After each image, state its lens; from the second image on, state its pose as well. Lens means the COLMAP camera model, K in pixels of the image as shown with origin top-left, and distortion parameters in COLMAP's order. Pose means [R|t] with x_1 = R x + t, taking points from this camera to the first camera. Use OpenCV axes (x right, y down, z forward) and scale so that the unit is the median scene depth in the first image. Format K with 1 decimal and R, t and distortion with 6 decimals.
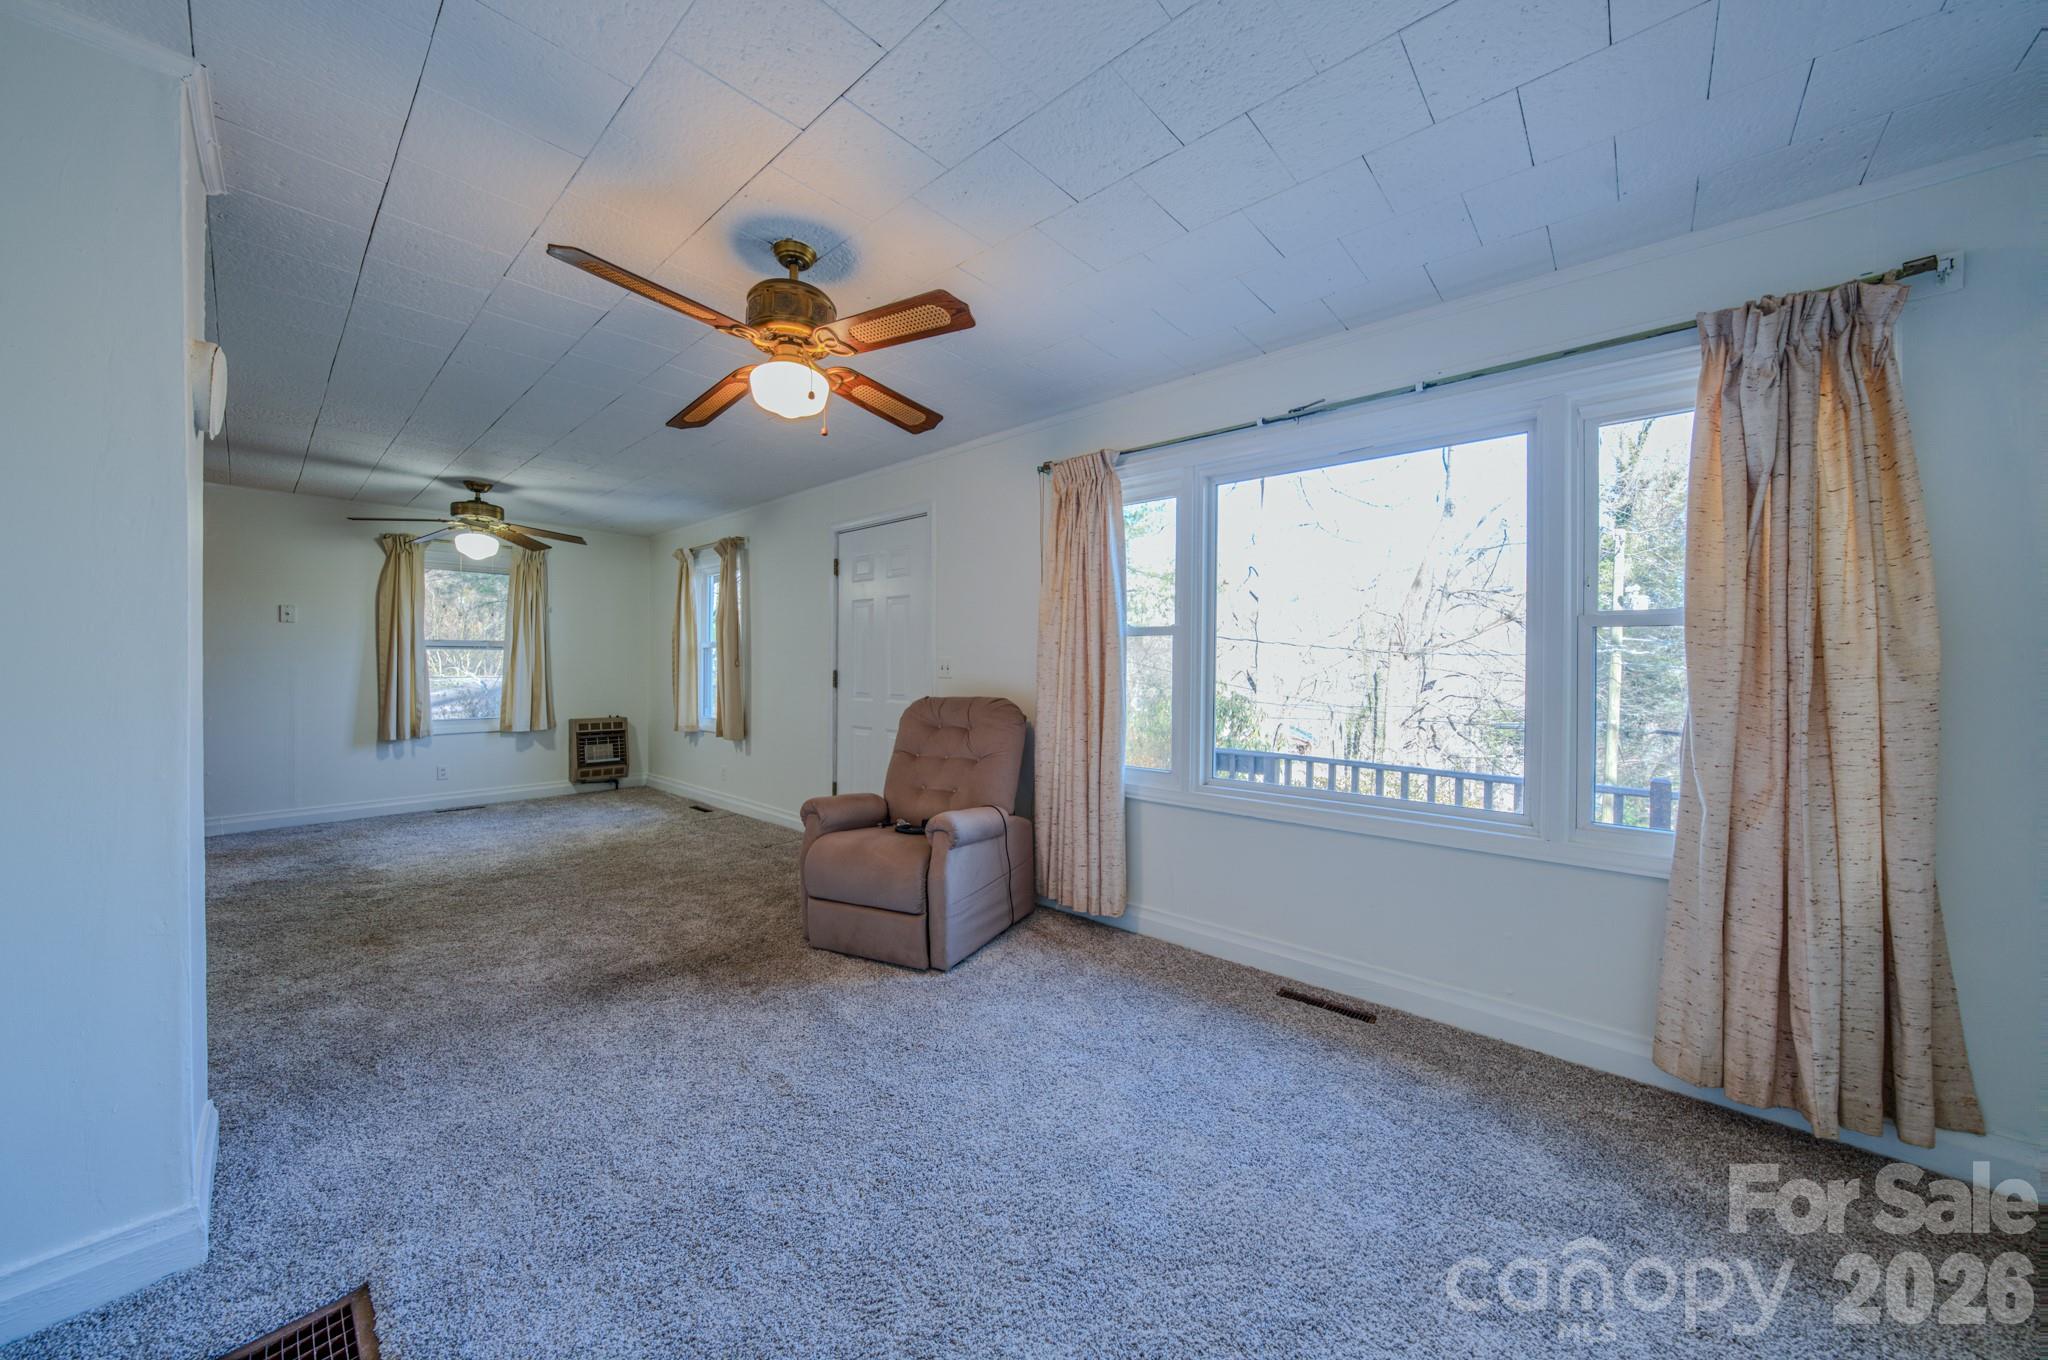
lens RADIAL K [[704.9, 0, 1026.2], [0, 704.9, 670.0], [0, 0, 1]] dist [-0.029100, 0.006327]
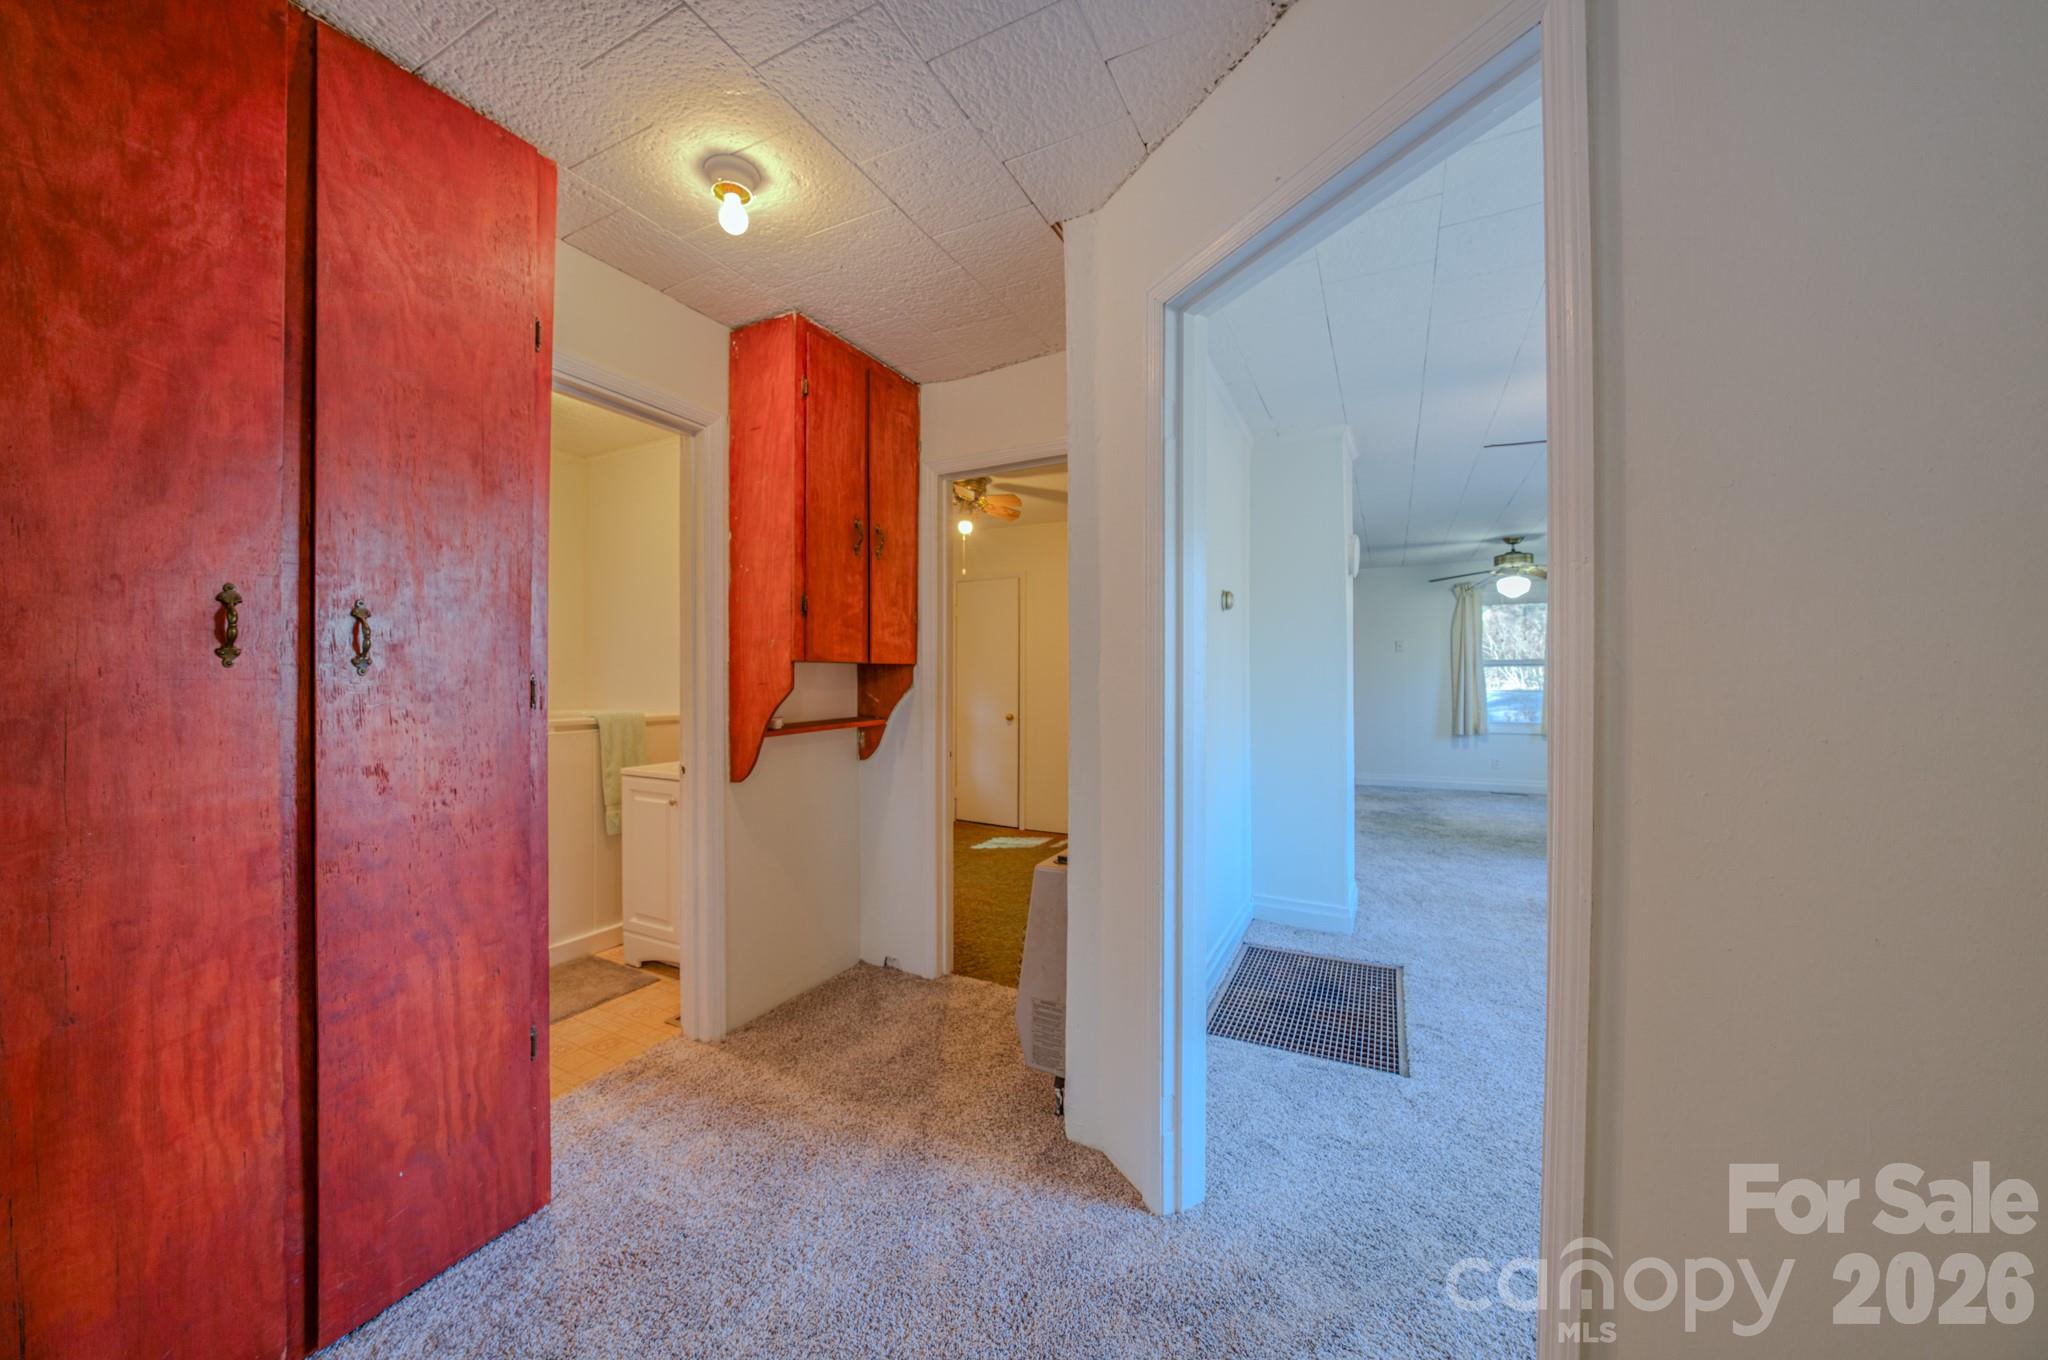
lens RADIAL K [[720.0, 0, 1029.2], [0, 720.0, 672.0], [0, 0, 1]] dist [-0.015269, 0.000028]
pose [[0.252429, -0.012908, -0.967529, 0.361401], [-0.004244, 0.999887, -0.014447, 0.003957], [0.967606, 0.007753, 0.252346, -0.278401]]
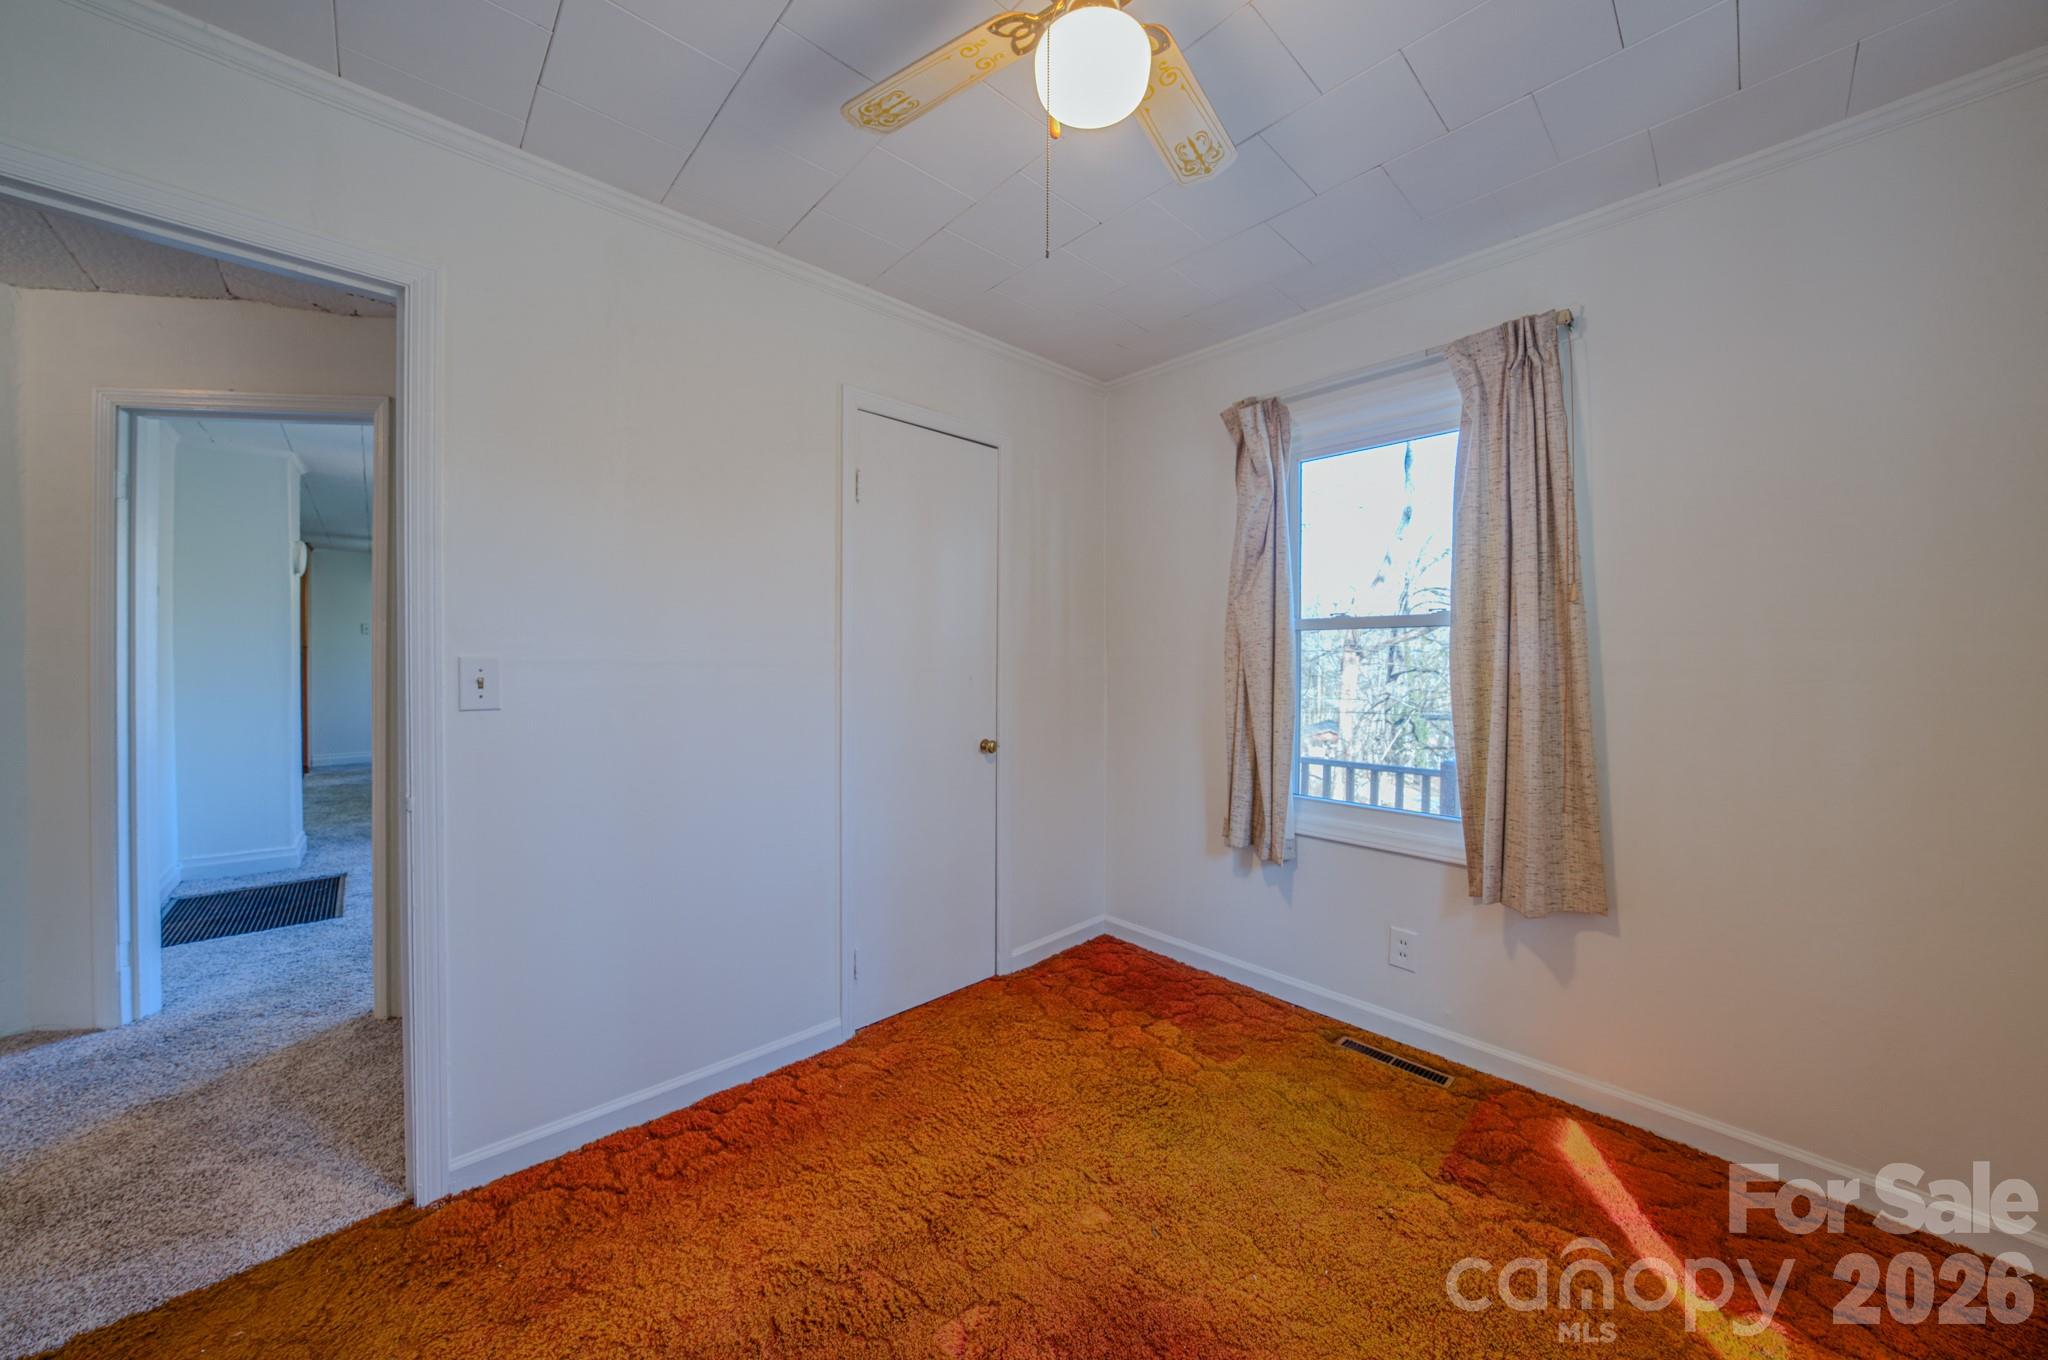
lens RADIAL K [[704.9, 0, 1026.2], [0, 704.9, 670.0], [0, 0, 1]] dist [-0.029100, 0.006327]
pose [[0.995637, -0.005064, -0.093171, 0.862079], [0.005531, 0.999973, 0.004759, 0.015109], [0.093144, -0.005253, 0.995639, -0.647588]]
